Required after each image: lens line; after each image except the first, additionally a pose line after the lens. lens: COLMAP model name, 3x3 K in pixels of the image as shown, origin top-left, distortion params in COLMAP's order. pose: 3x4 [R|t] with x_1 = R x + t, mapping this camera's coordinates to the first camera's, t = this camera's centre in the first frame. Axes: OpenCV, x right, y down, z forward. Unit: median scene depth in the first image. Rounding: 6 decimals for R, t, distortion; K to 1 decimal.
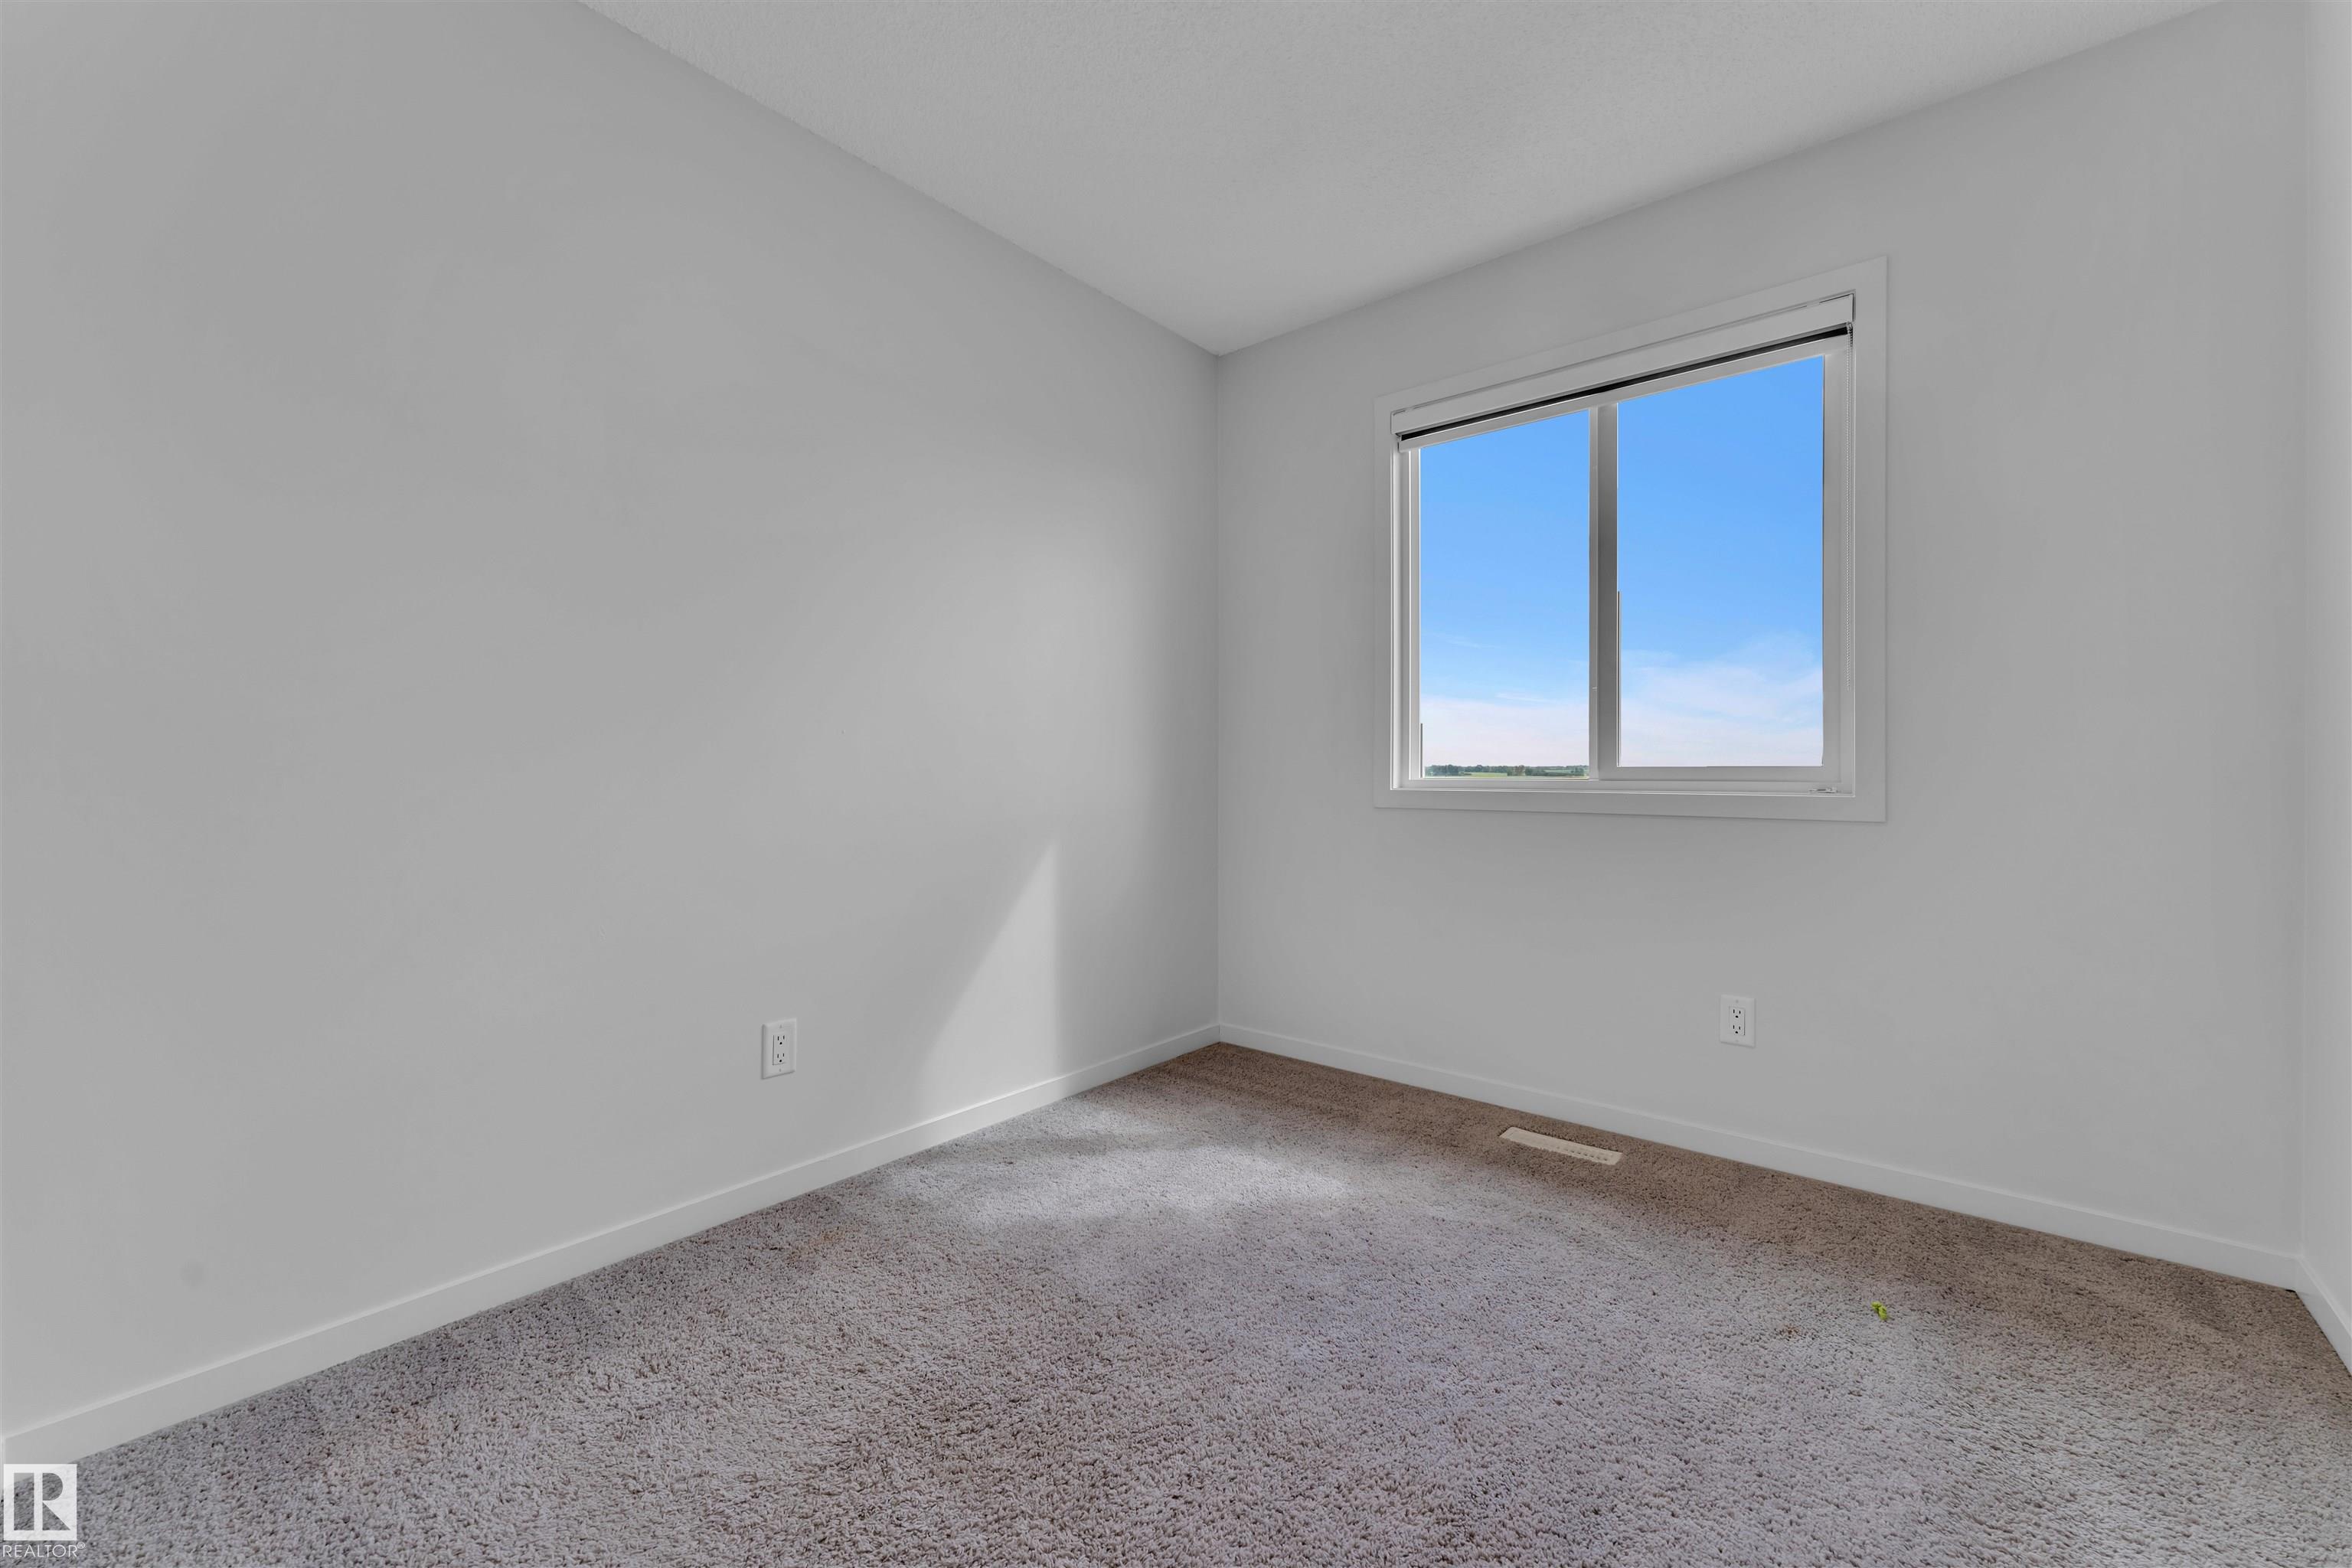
lens RADIAL K [[945.8, 0, 1166.4], [0, 945.8, 782.9], [0, 0, 1]] dist [0.001392, 0.000092]
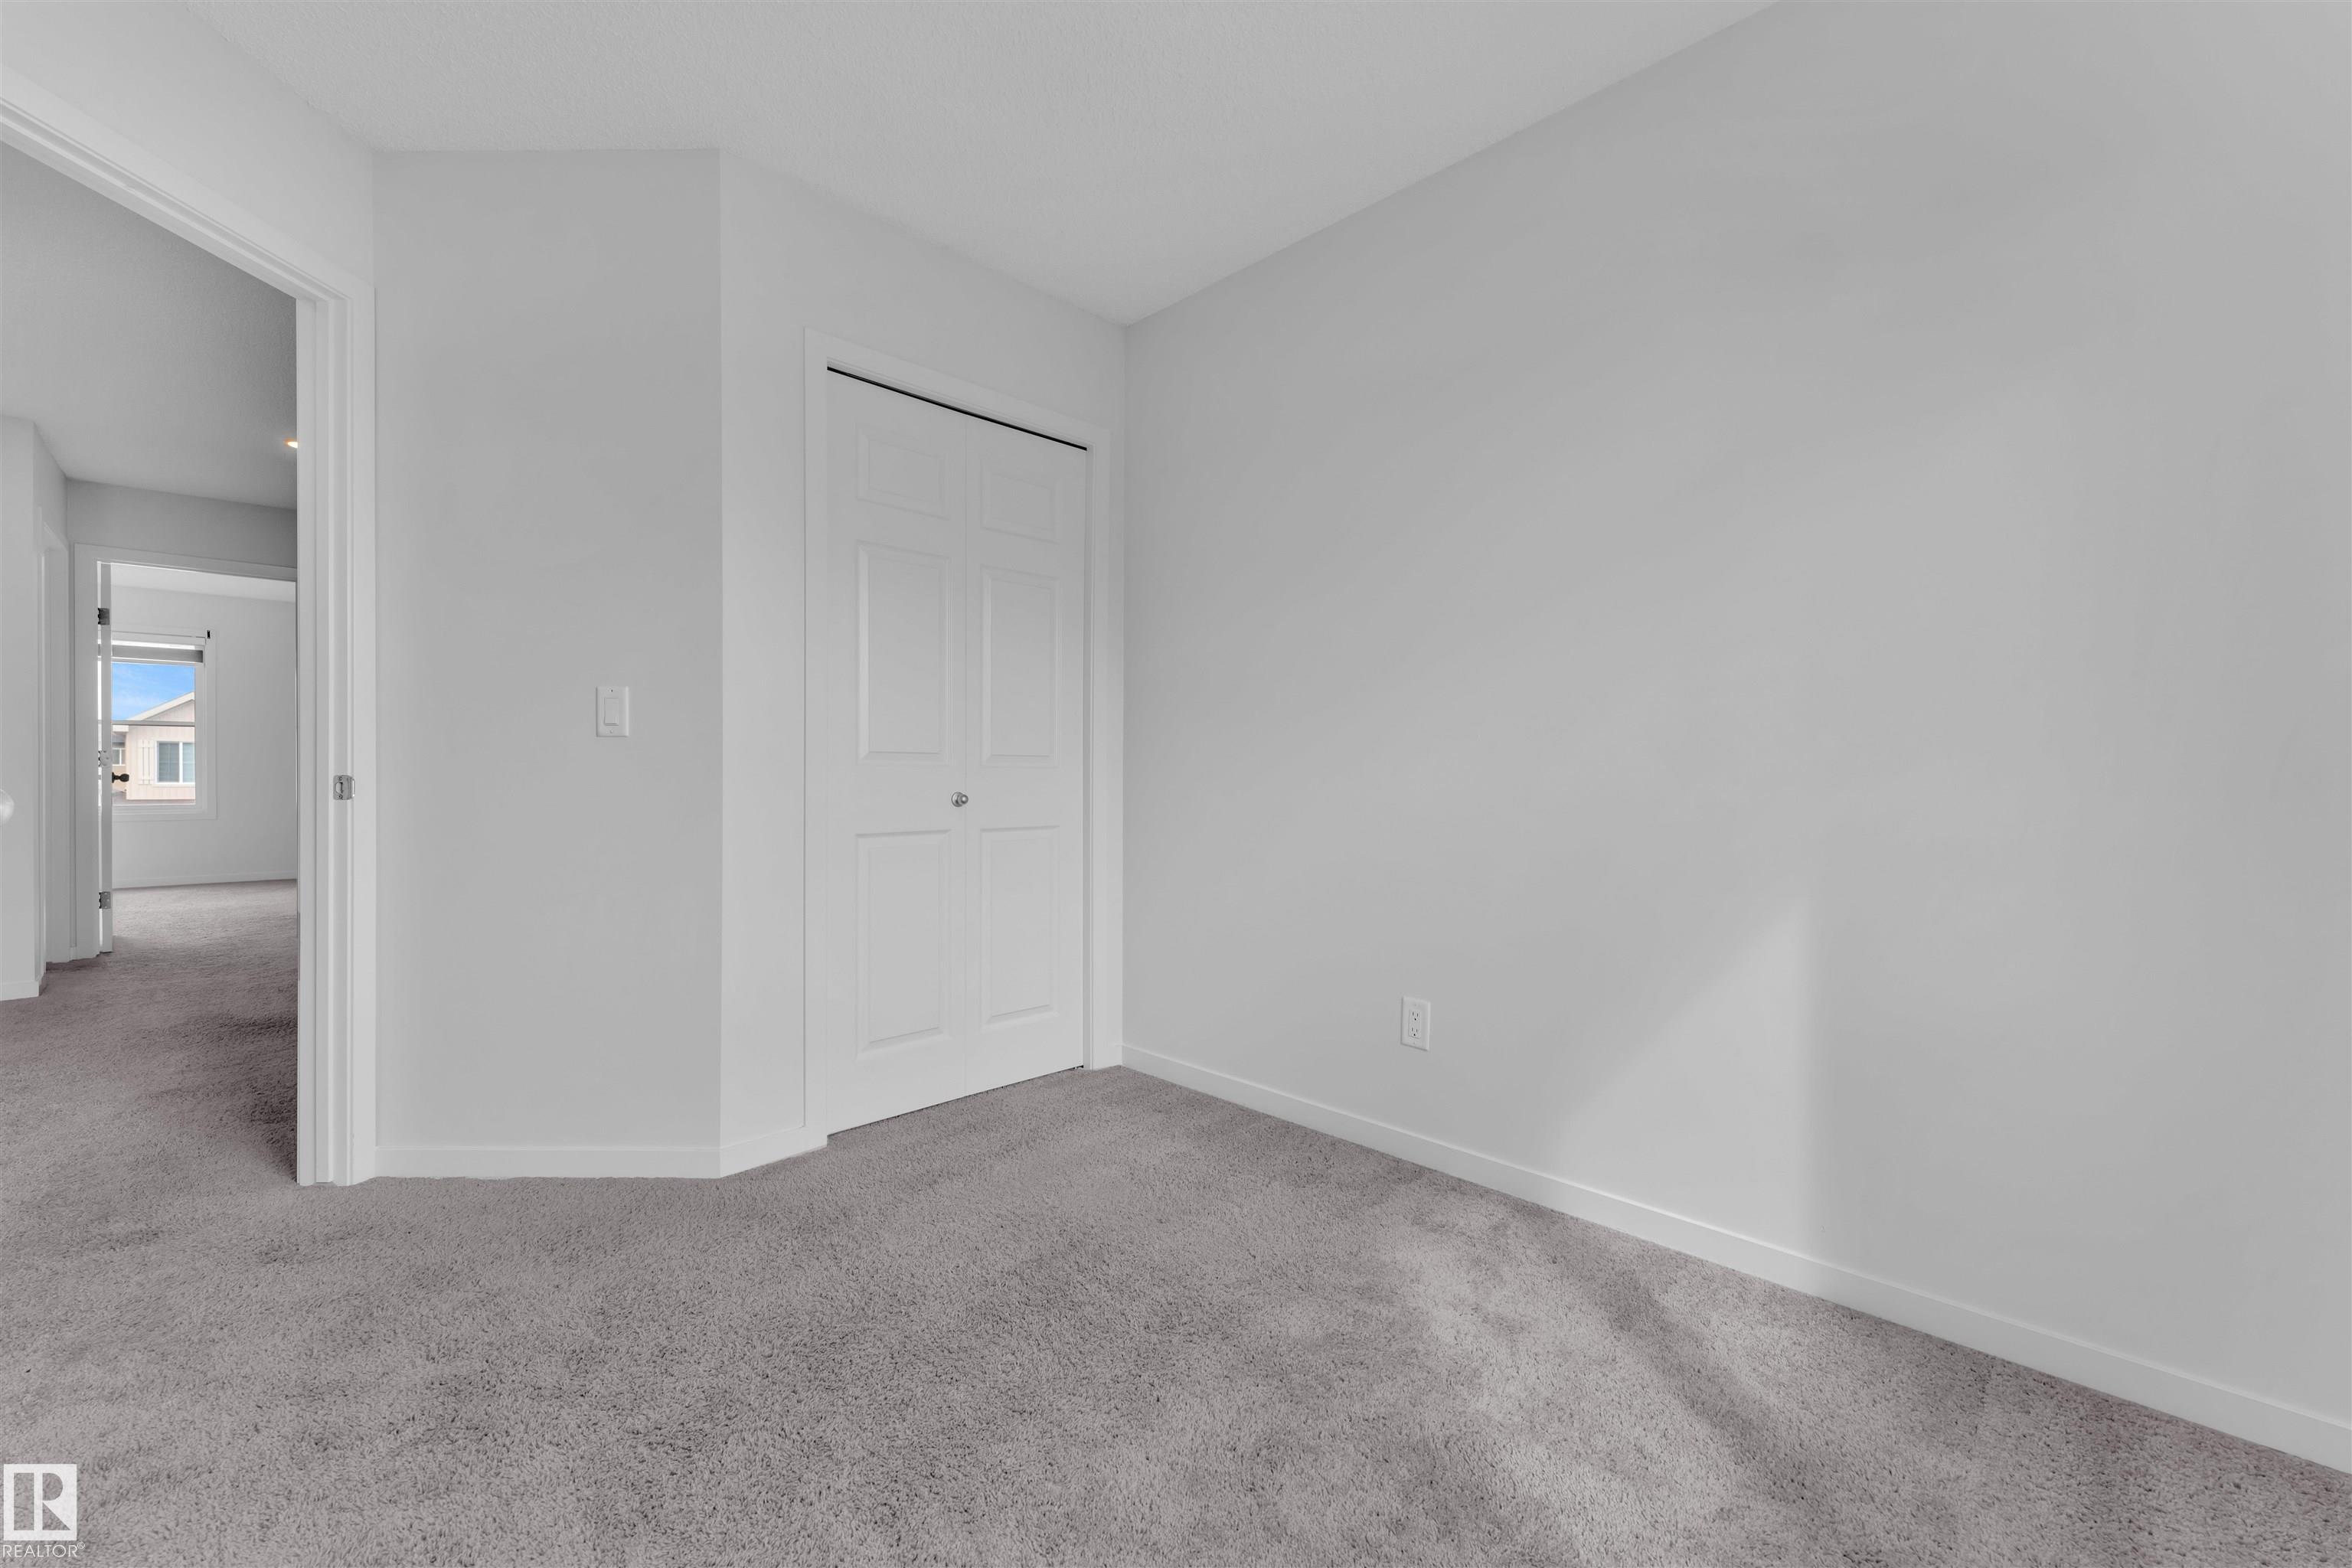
lens RADIAL K [[945.8, 0, 1166.4], [0, 945.8, 782.9], [0, 0, 1]] dist [0.001392, 0.000092]
pose [[-0.108305, 0.005865, -0.994100, 0.637248], [-0.015700, 0.999848, 0.007610, -0.006284], [0.993994, 0.016431, -0.108197, 0.721751]]
